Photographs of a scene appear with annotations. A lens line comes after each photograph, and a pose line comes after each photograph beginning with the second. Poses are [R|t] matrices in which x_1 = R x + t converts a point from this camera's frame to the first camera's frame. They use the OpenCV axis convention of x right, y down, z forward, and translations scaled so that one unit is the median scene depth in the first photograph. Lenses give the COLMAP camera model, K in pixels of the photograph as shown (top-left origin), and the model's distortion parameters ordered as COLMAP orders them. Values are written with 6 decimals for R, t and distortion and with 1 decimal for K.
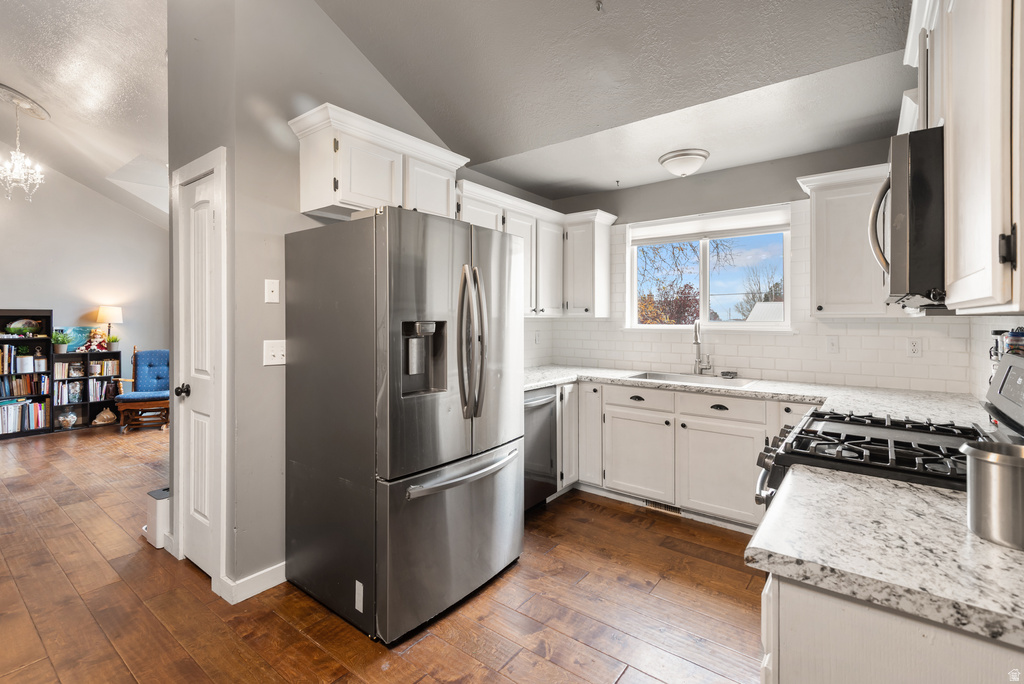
lens RADIAL K [[464.2, 0, 511.2], [0, 464.2, 319.8], [0, 0, 1]] dist [0.004454, -0.000932]
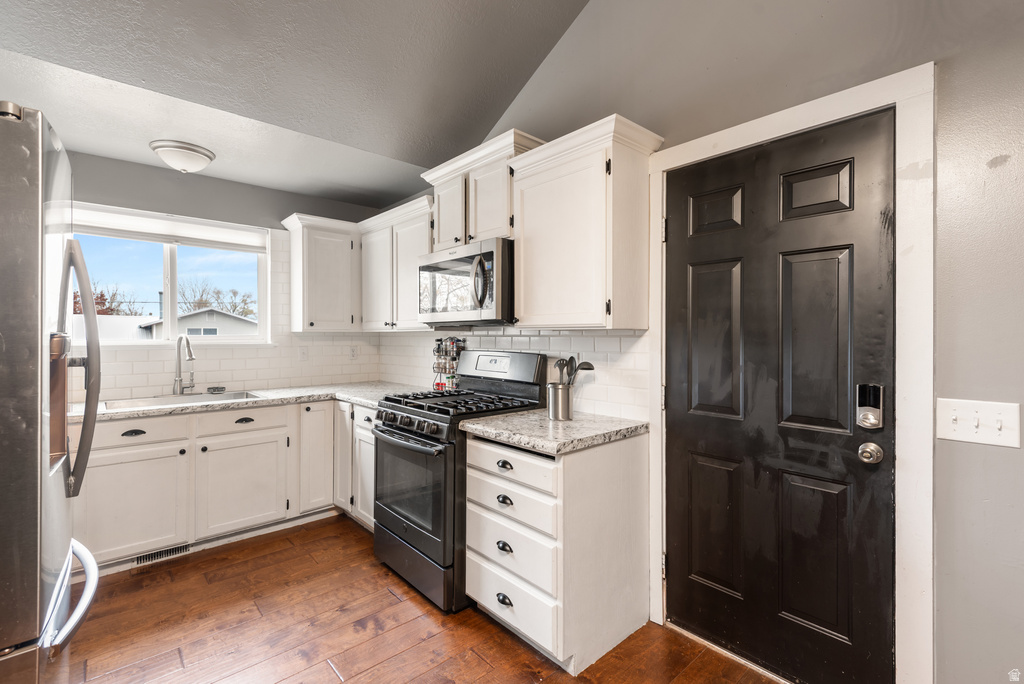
lens RADIAL K [[464.2, 0, 513.7], [0, 464.2, 336.3], [0, 0, 1]] dist [0.004454, -0.000932]
pose [[0.169250, -0.004360, 0.985563, -0.448775], [0.002540, 0.999989, 0.003988, 0.003422], [-0.985570, 0.001829, 0.169259, 0.254929]]
